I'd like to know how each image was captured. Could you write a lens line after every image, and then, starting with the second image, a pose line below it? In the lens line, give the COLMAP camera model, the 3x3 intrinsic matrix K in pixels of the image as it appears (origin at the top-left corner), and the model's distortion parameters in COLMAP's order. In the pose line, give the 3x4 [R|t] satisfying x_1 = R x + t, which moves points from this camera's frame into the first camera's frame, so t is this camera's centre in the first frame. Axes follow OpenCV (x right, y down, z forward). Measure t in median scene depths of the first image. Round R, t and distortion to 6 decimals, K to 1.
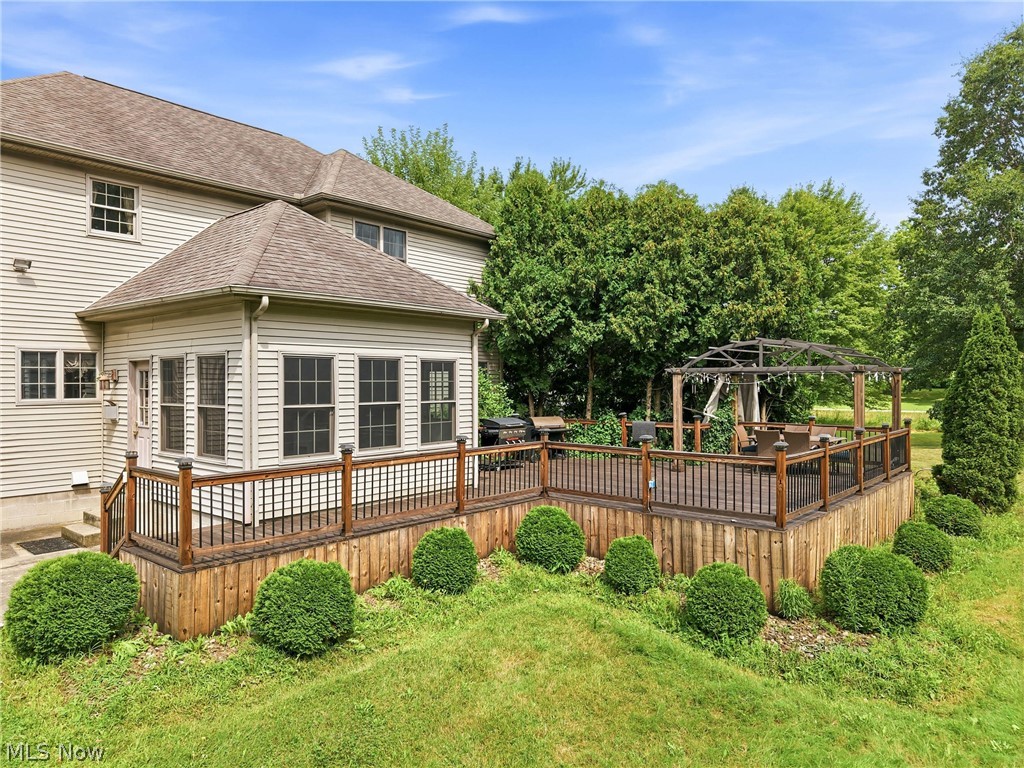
lens RADIAL K [[686.4, 0, 513.3], [0, 686.4, 382.9], [0, 0, 1]] dist [0.004507, -0.009950]
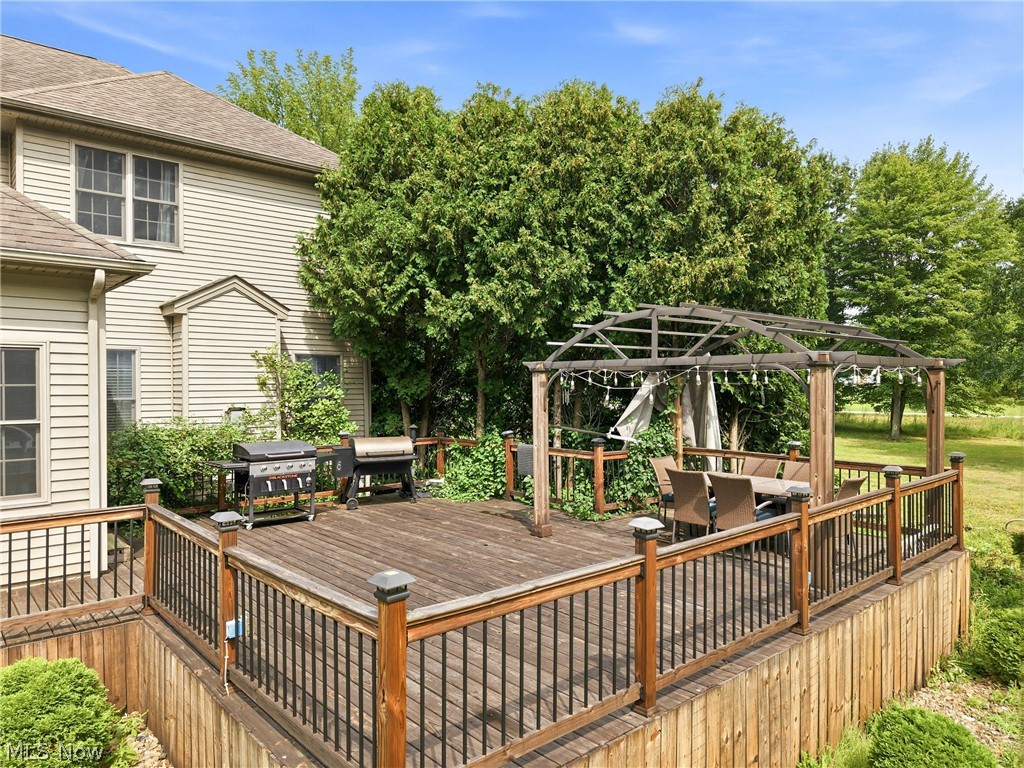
lens RADIAL K [[686.4, 0, 511.8], [0, 686.4, 383.8], [0, 0, 1]] dist [0.004507, -0.009950]
pose [[0.990442, 0.003772, -0.137880, 0.265448], [-0.003145, 0.999984, 0.004765, -0.004688], [0.137896, -0.004286, 0.990437, 0.364717]]
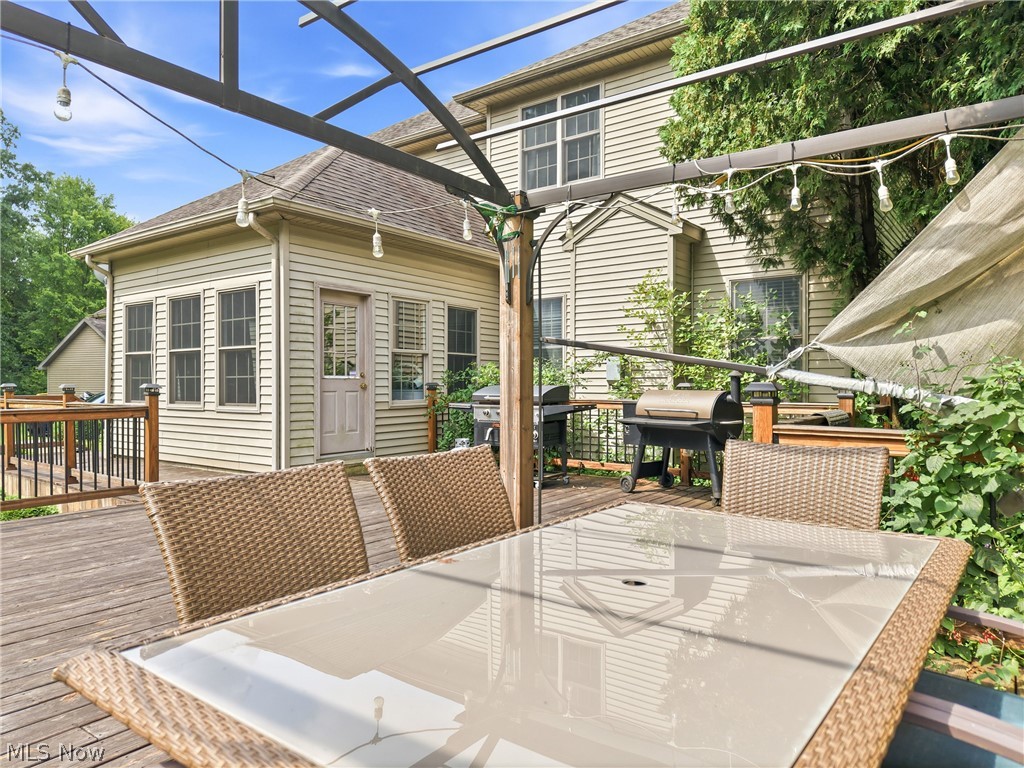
lens RADIAL K [[686.4, 0, 511.9], [0, 686.4, 384.0], [0, 0, 1]] dist [0.004507, -0.009950]
pose [[0.077158, 0.000406, -0.997019, 0.448402], [0.001963, 0.999998, 0.000559, 0.046866], [0.997017, -0.002000, 0.077157, 0.862199]]
